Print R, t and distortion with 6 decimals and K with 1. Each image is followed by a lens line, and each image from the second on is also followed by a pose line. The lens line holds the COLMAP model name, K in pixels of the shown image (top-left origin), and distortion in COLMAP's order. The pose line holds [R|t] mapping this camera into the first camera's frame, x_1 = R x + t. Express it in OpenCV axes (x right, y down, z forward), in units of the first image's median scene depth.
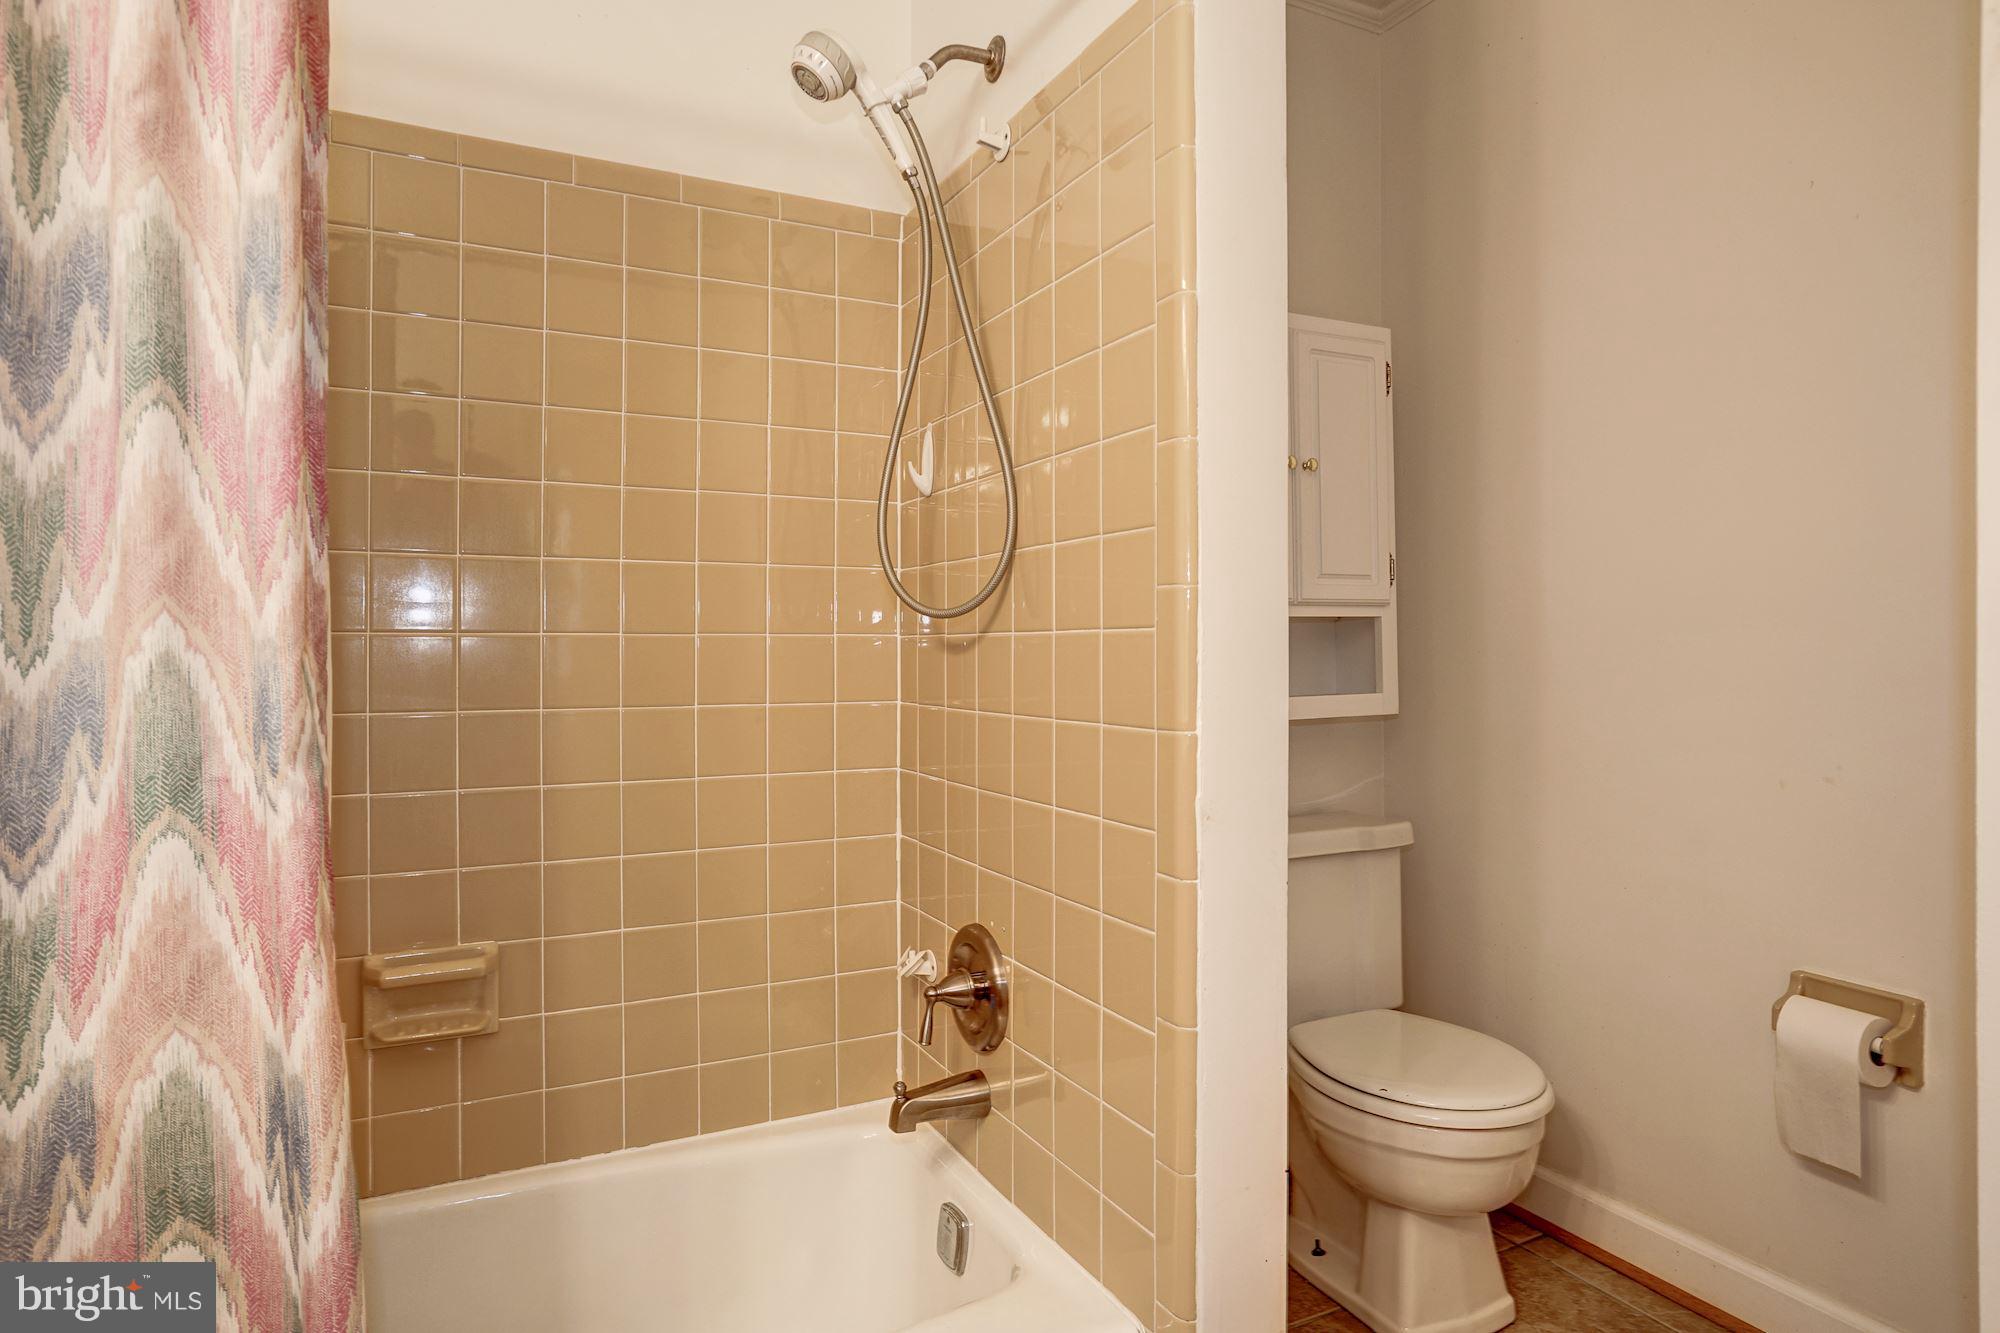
lens RADIAL K [[1114.9, 0, 995.4], [0, 1114.9, 657.4], [0, 0, 1]] dist [-0.001490, 0.001271]
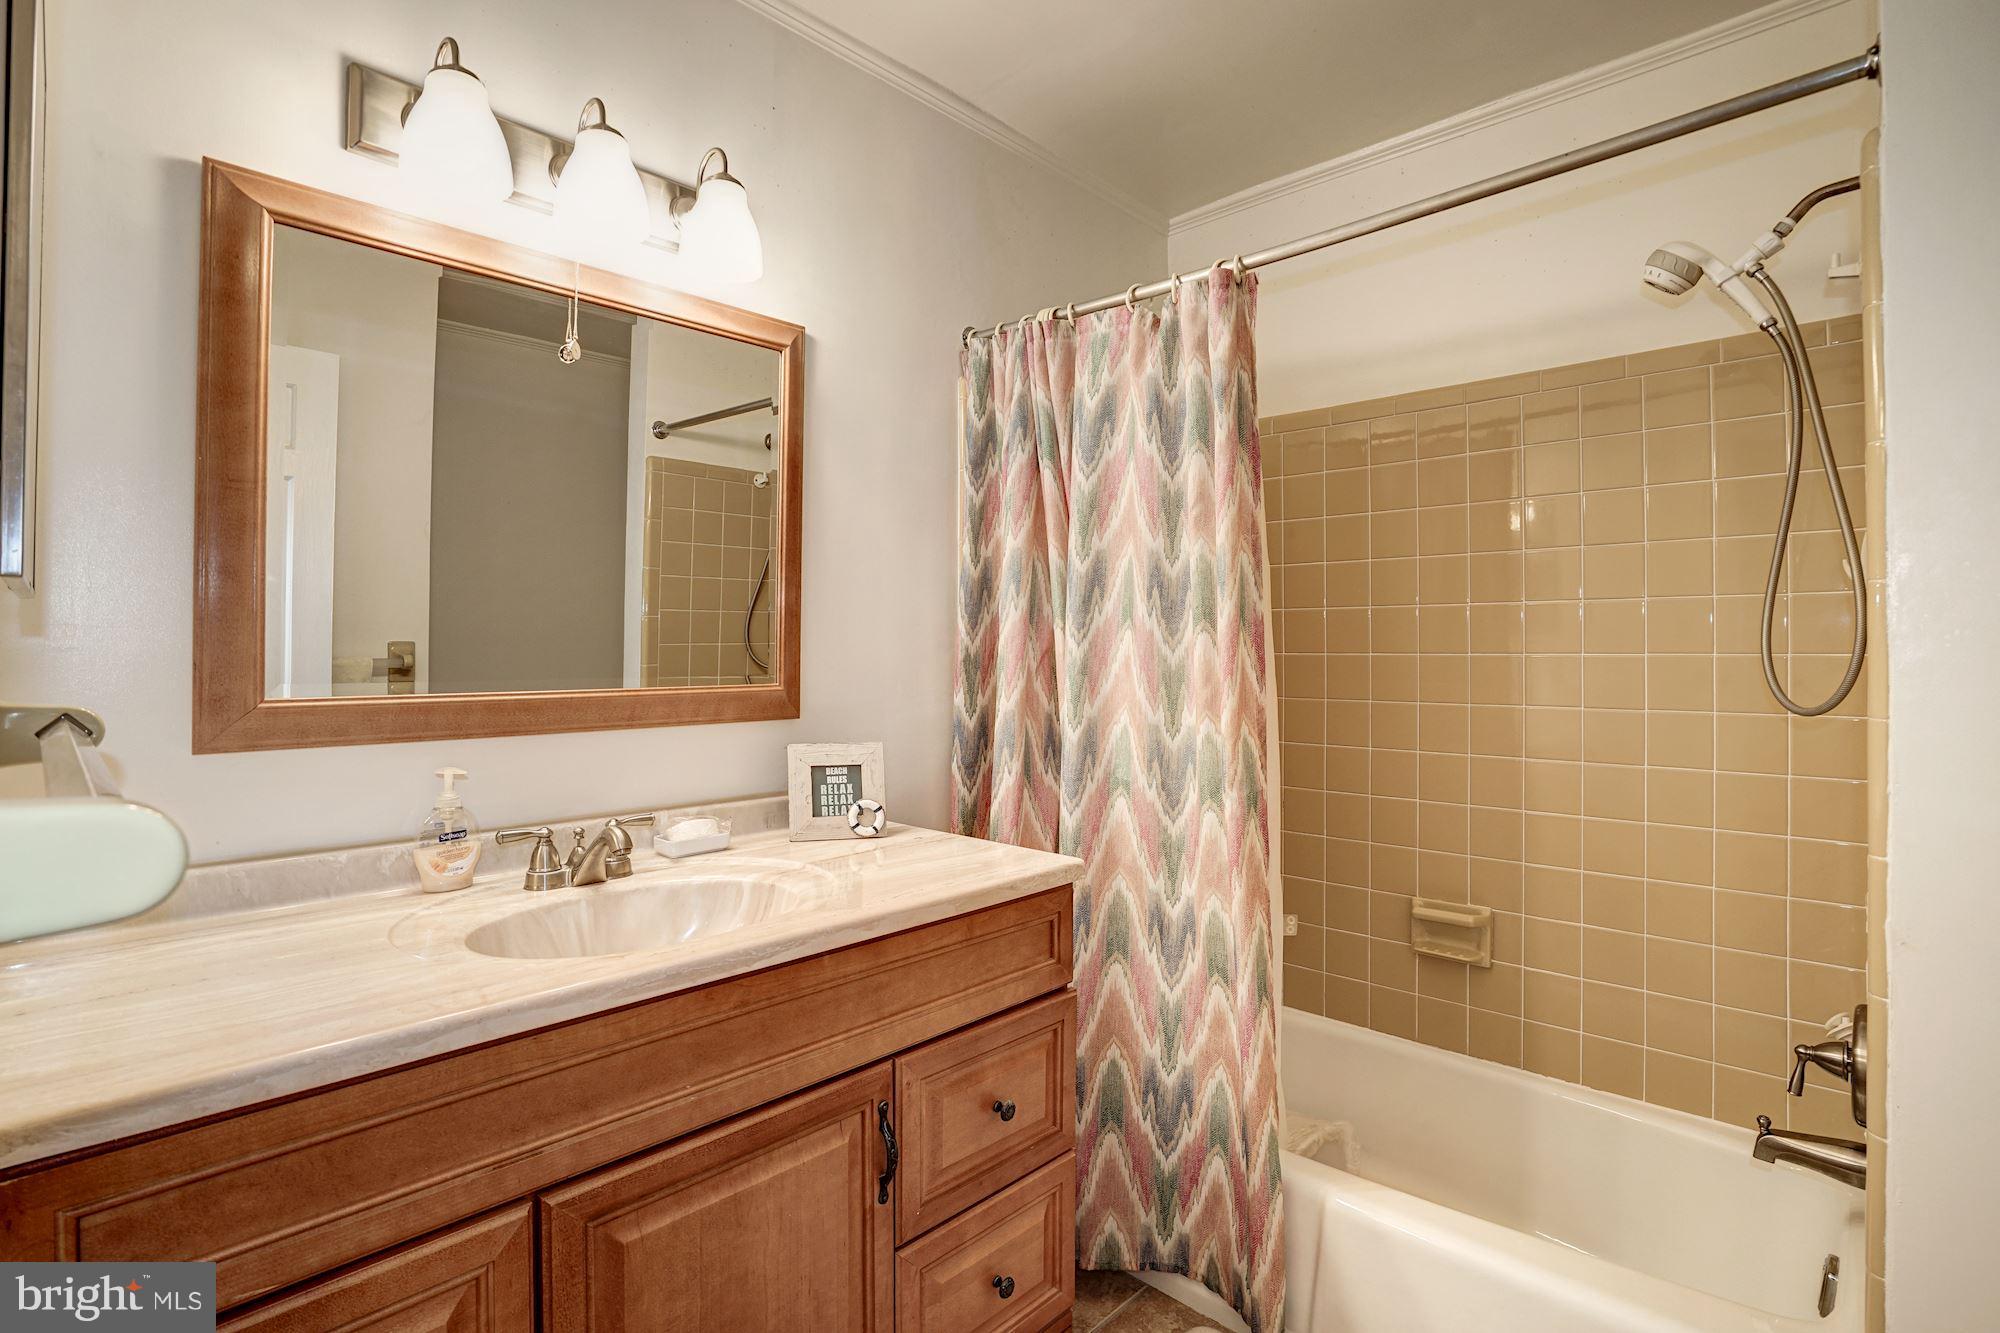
lens RADIAL K [[945.4, 0, 996.7], [0, 945.4, 649.7], [0, 0, 1]] dist [-0.062731, 0.021749]
pose [[0.346265, -0.000348, -0.938137, 0.524795], [-0.003322, 0.999993, -0.001597, -0.095784], [0.938131, 0.003670, 0.346262, -0.064614]]
